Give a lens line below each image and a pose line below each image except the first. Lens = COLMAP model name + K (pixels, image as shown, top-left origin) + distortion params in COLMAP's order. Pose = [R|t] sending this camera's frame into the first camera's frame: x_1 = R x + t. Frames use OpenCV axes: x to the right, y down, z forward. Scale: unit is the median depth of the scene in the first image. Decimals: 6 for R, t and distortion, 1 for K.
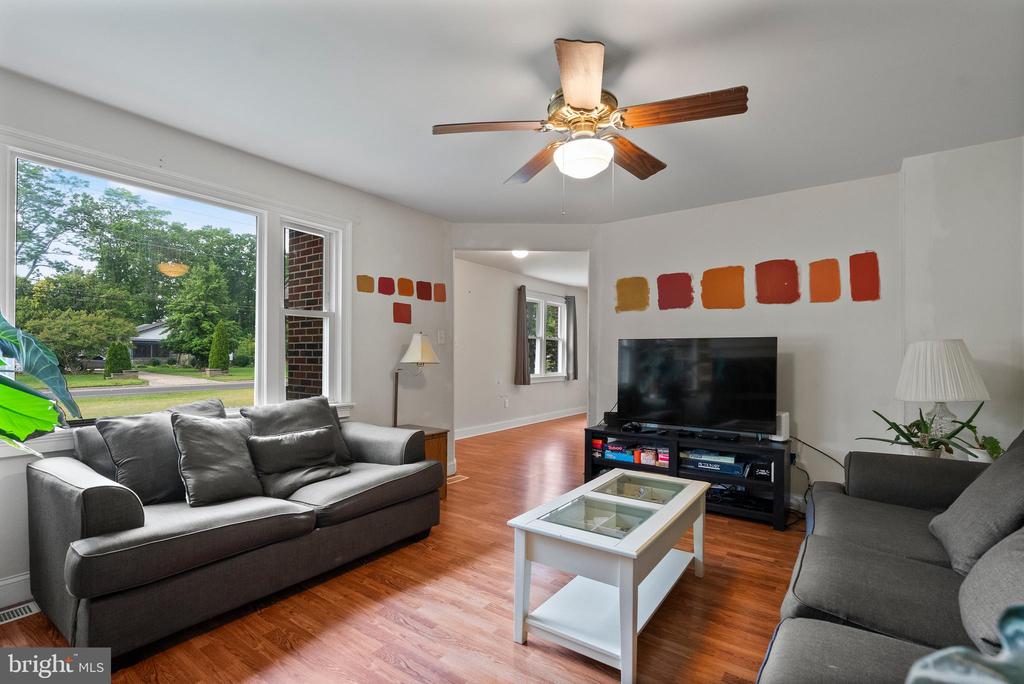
lens RADIAL K [[472.7, 0, 512.5], [0, 472.7, 347.3], [0, 0, 1]] dist [-0.008904, 0.004548]
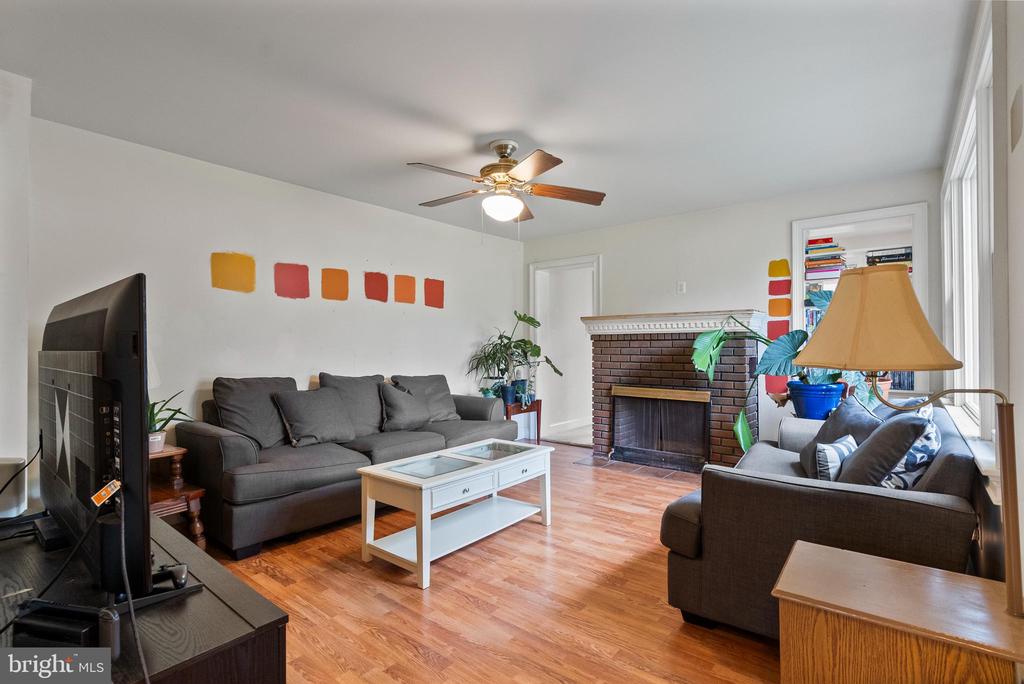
lens RADIAL K [[481.7, 0, 512.9], [0, 481.7, 344.8], [0, 0, 1]] dist [0.000080, 0.000006]
pose [[-0.997739, -0.003968, 0.067085, 0.018777], [-0.004893, 0.999895, -0.013619, 0.034839], [-0.067024, -0.013916, -0.997654, 2.134255]]
